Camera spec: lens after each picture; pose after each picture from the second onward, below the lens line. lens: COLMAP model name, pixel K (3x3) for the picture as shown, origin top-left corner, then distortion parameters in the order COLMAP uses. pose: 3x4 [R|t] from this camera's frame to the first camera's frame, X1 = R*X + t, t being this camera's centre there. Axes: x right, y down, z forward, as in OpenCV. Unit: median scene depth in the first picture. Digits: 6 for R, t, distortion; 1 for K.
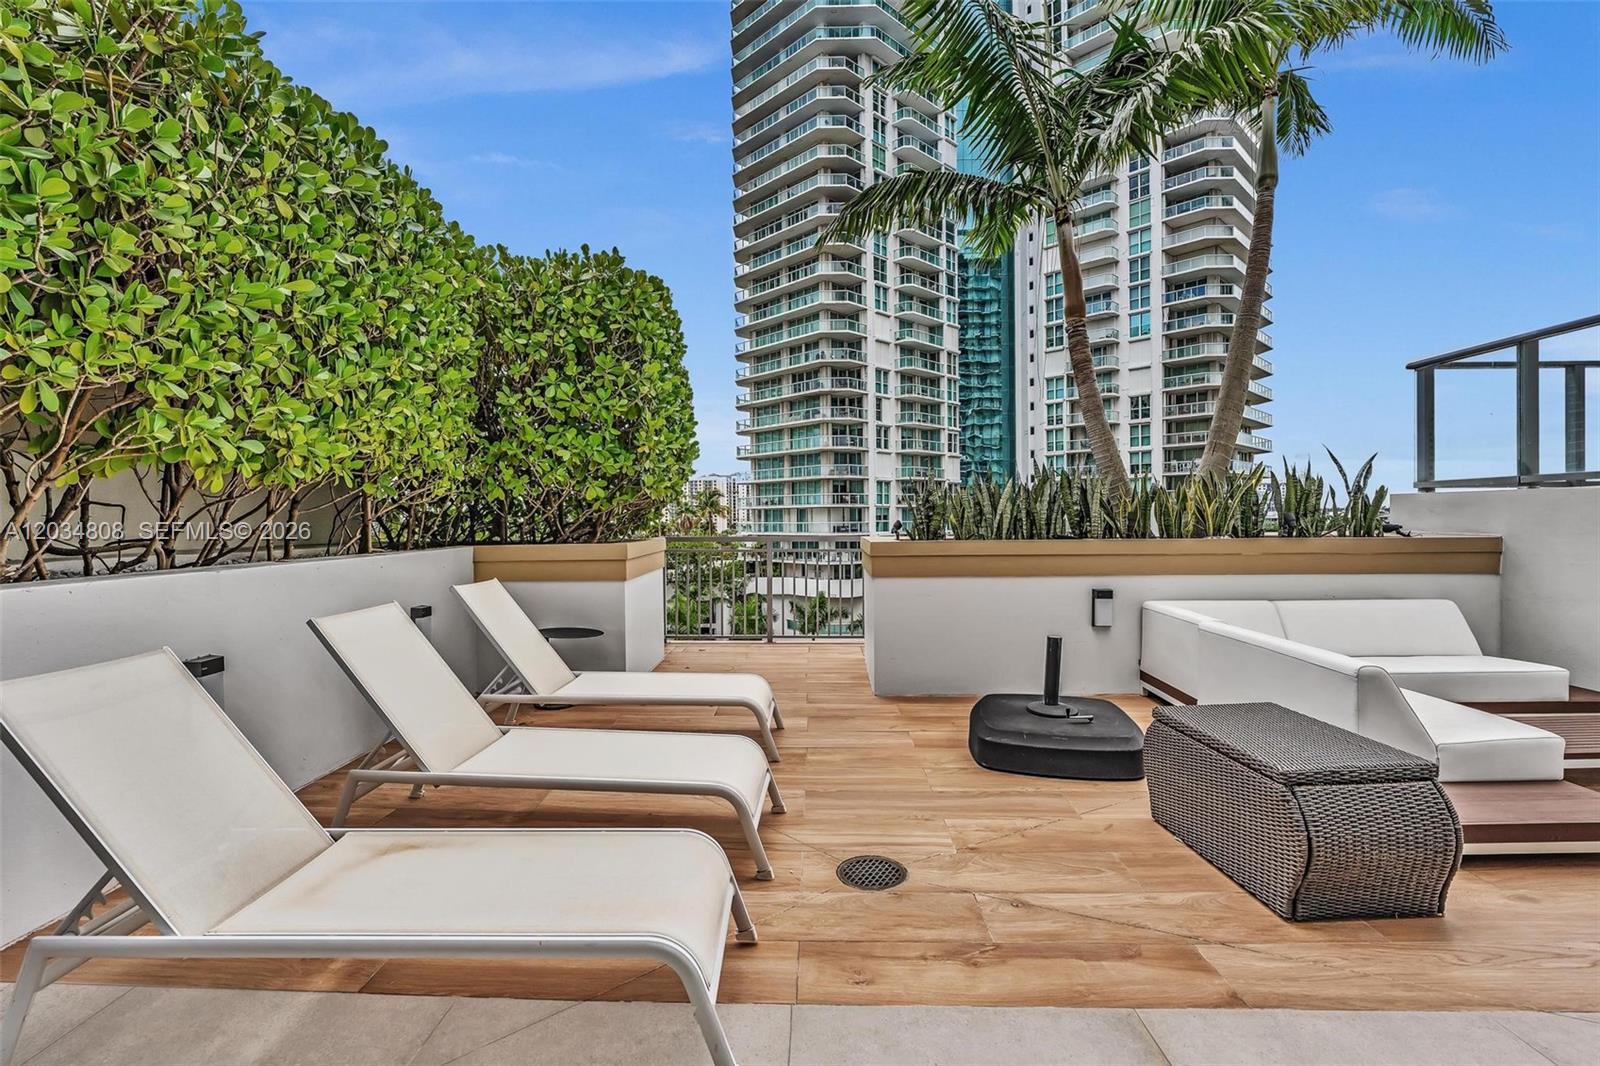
lens RADIAL K [[719.7, 0, 799.3], [0, 719.7, 515.5], [0, 0, 1]] dist [-0.001781, 0.000548]
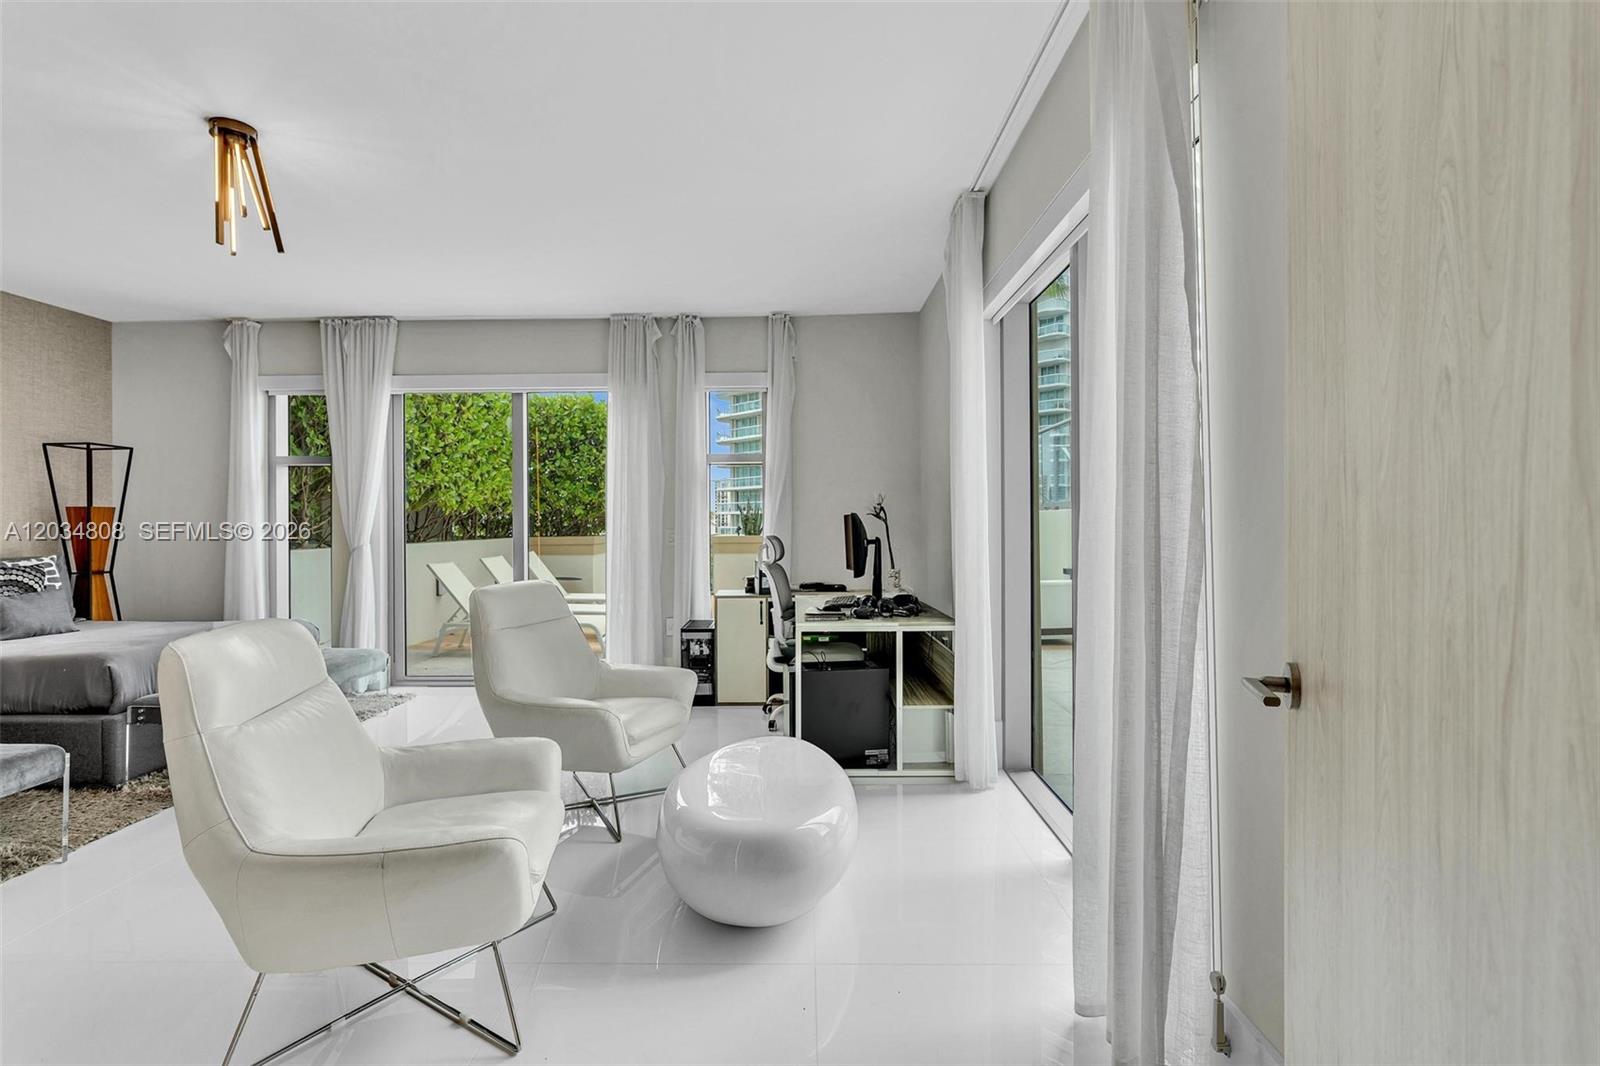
lens RADIAL K [[715.7, 0, 786.4], [0, 715.7, 519.9], [0, 0, 1]] dist [0.000113, 0.000614]
pose [[0.999972, 0.006915, -0.002752, 0.317915], [-0.006915, 0.999976, 0.000003, -0.012195], [0.002752, 0.000016, 0.999996, -1.055549]]
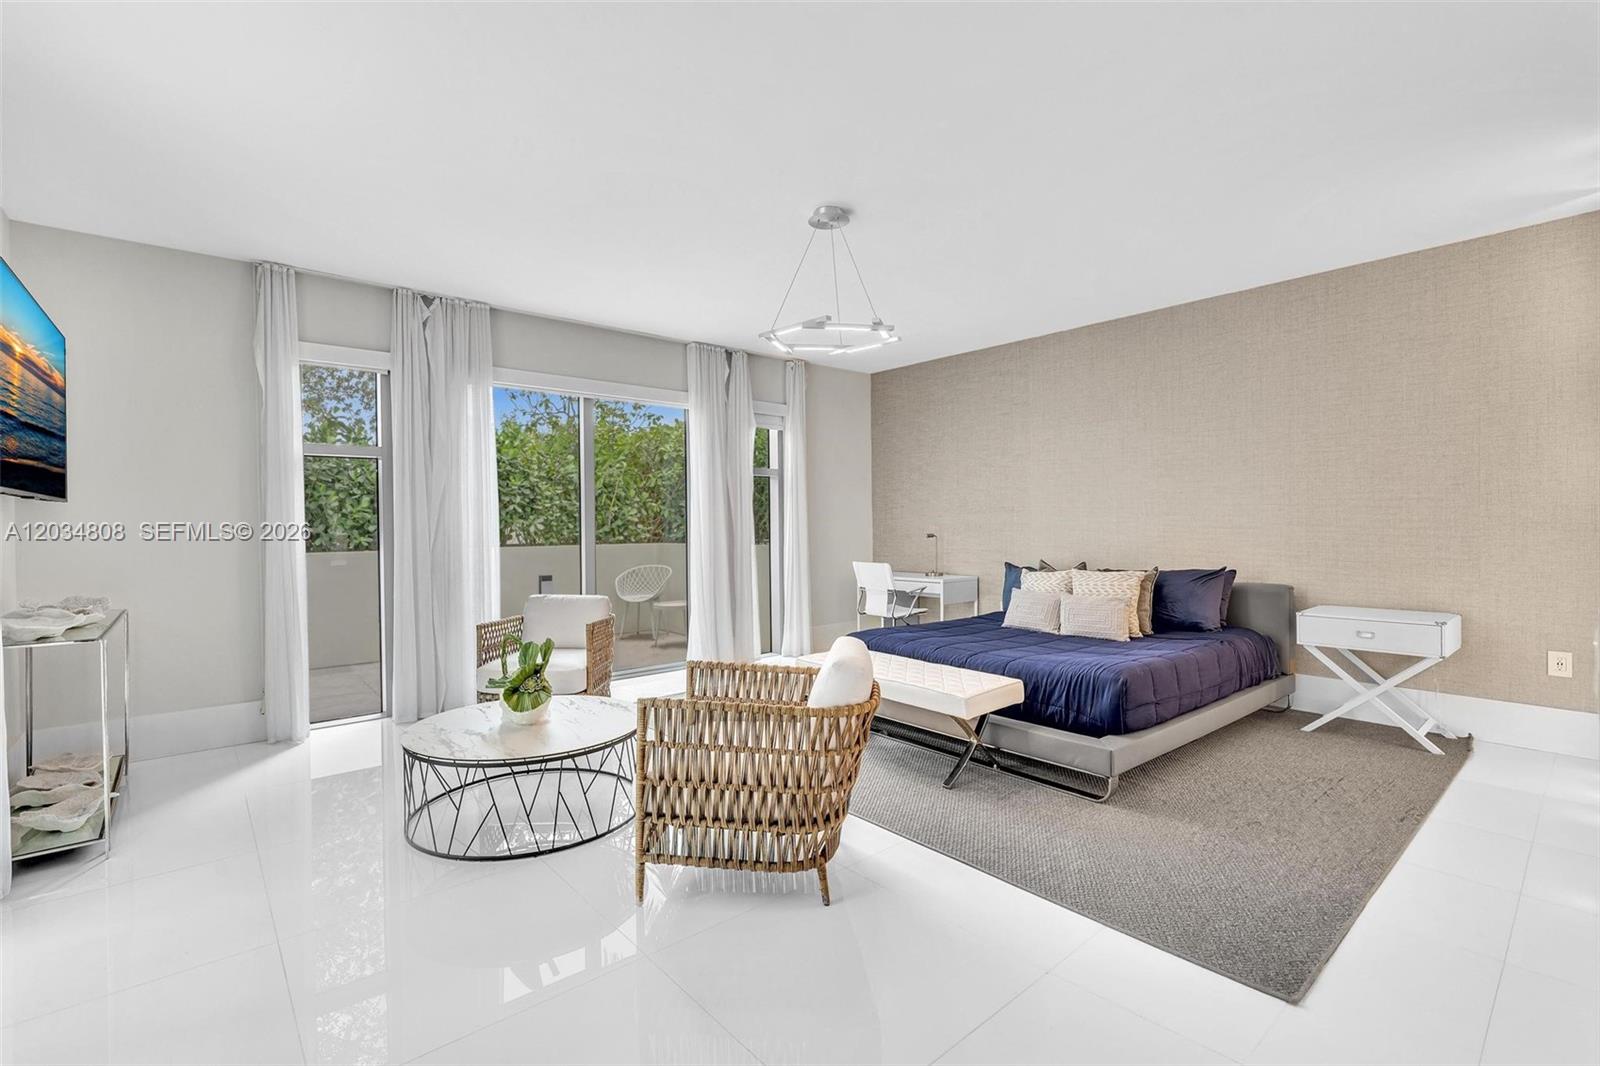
lens RADIAL K [[718.6, 0, 797.3], [0, 718.6, 533.7], [0, 0, 1]] dist [-0.002093, 0.000364]
pose [[0.749487, 0.001492, 0.662017, -0.568978], [-0.003502, 0.999992, 0.001711, 0.002013], [-0.662010, -0.003601, 0.749487, -1.004790]]
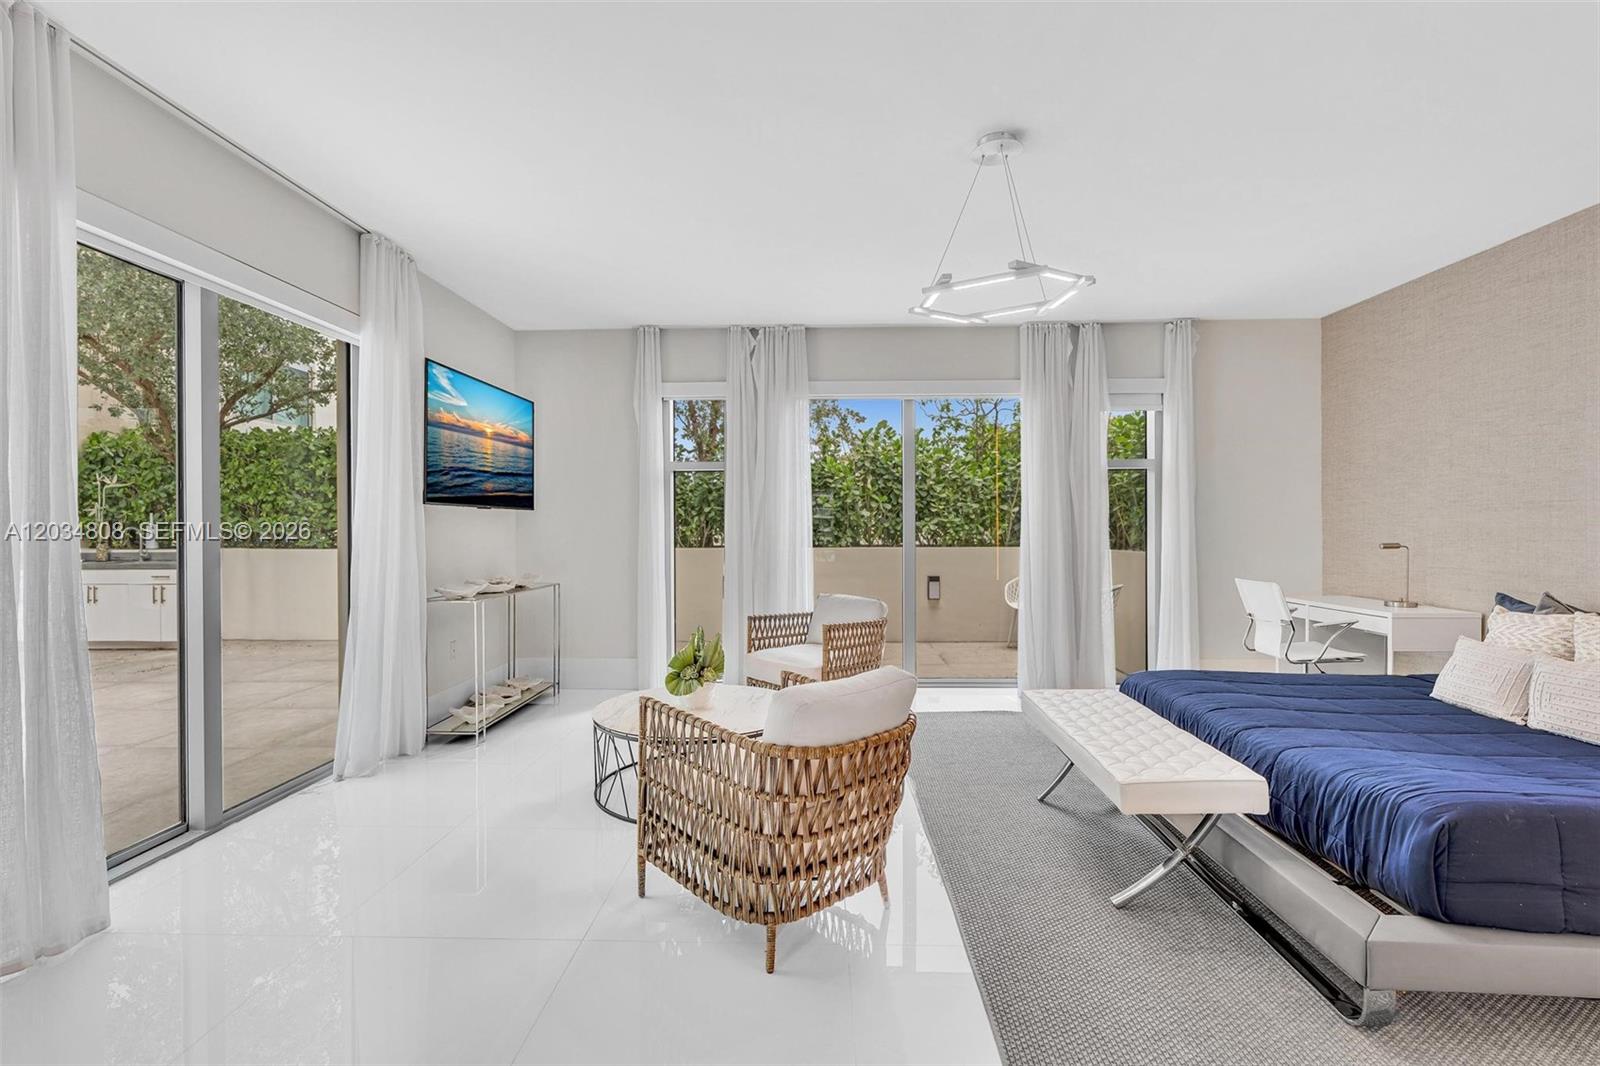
lens RADIAL K [[718.6, 0, 797.3], [0, 718.6, 533.7], [0, 0, 1]] dist [-0.002093, 0.000364]
pose [[0.999833, 0.014162, -0.011572, -0.240915], [-0.014077, 0.999874, 0.007396, -0.004071], [0.011675, -0.007232, 0.999906, -1.063835]]
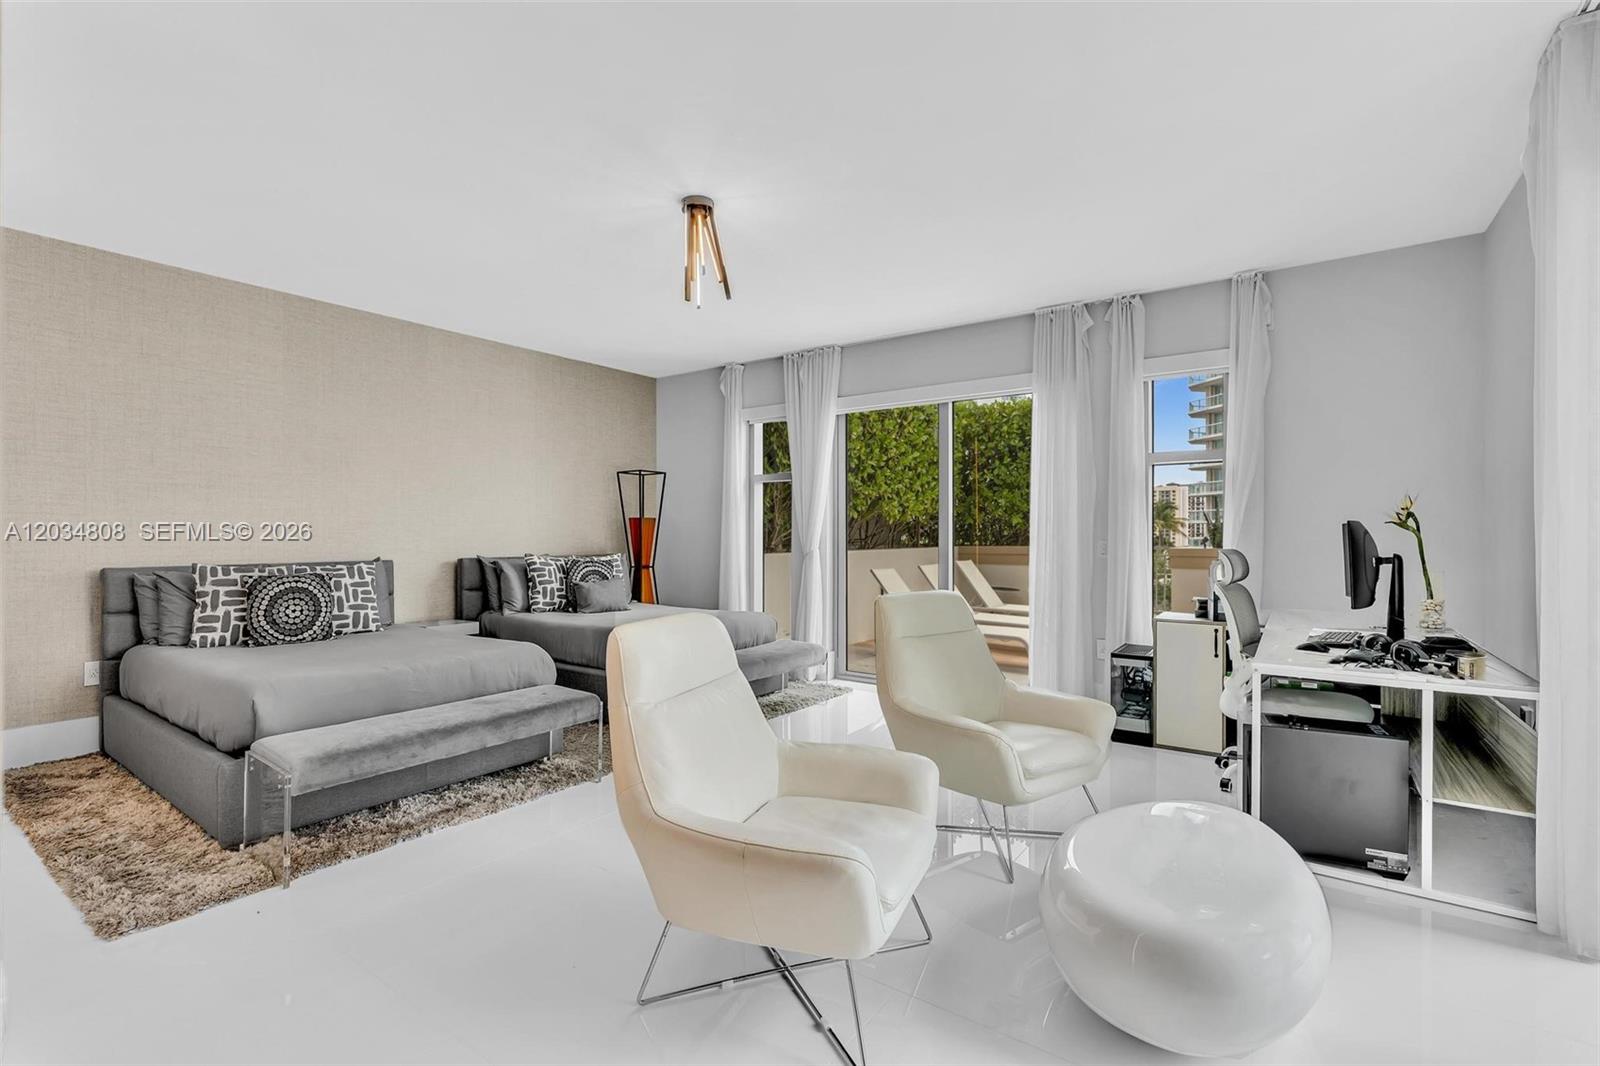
lens RADIAL K [[718.6, 0, 797.3], [0, 718.6, 533.7], [0, 0, 1]] dist [-0.002093, 0.000364]
pose [[0.825106, 0.014244, -0.564798, 0.344393], [-0.009255, 0.999889, 0.011696, -0.012520], [0.564902, -0.004423, 0.825146, -1.007127]]
